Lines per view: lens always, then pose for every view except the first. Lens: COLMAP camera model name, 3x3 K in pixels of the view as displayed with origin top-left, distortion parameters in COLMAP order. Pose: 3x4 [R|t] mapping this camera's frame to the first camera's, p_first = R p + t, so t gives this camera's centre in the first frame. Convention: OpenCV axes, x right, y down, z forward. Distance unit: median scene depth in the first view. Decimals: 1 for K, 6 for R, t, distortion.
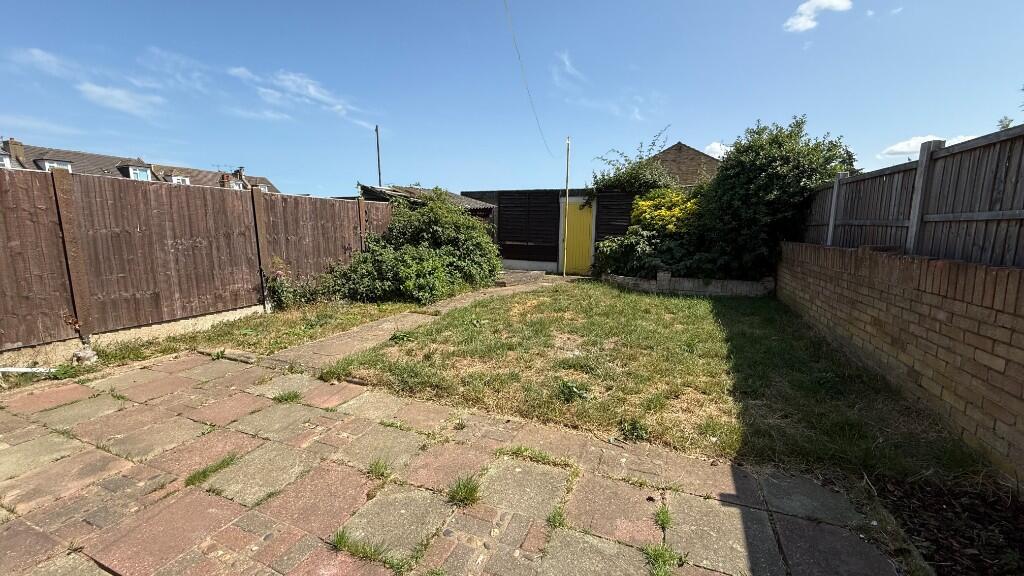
lens RADIAL K [[399.5, 0, 509.3], [0, 399.5, 285.8], [0, 0, 1]] dist [-0.000048, -0.000057]
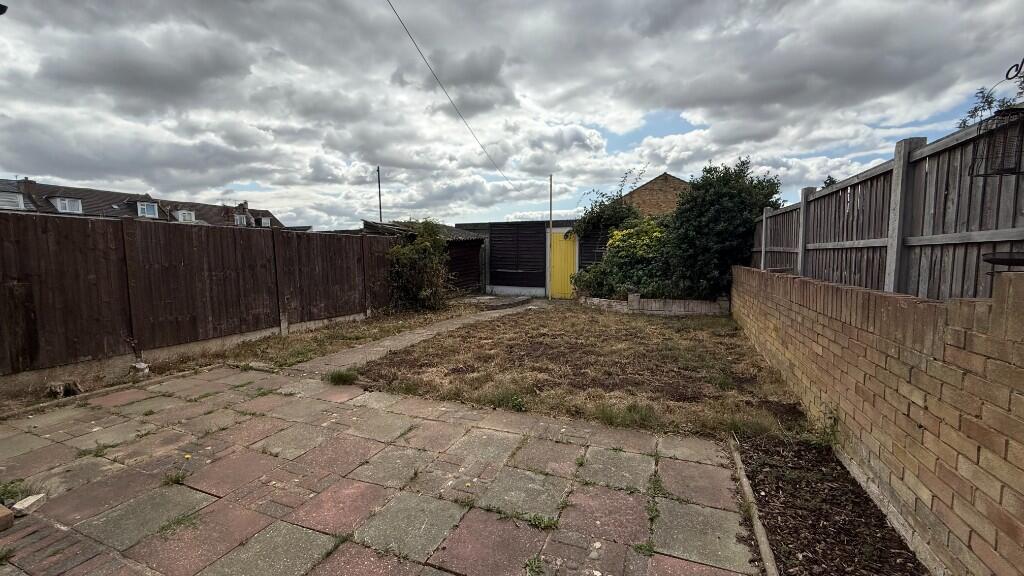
lens RADIAL K [[399.5, 0, 509.3], [0, 399.5, 285.8], [0, 0, 1]] dist [-0.000048, -0.000057]
pose [[0.999892, -0.014402, 0.002812, 0.043309], [0.014560, 0.997579, -0.068007, 0.016220], [-0.001826, 0.068041, 0.997681, -0.149915]]
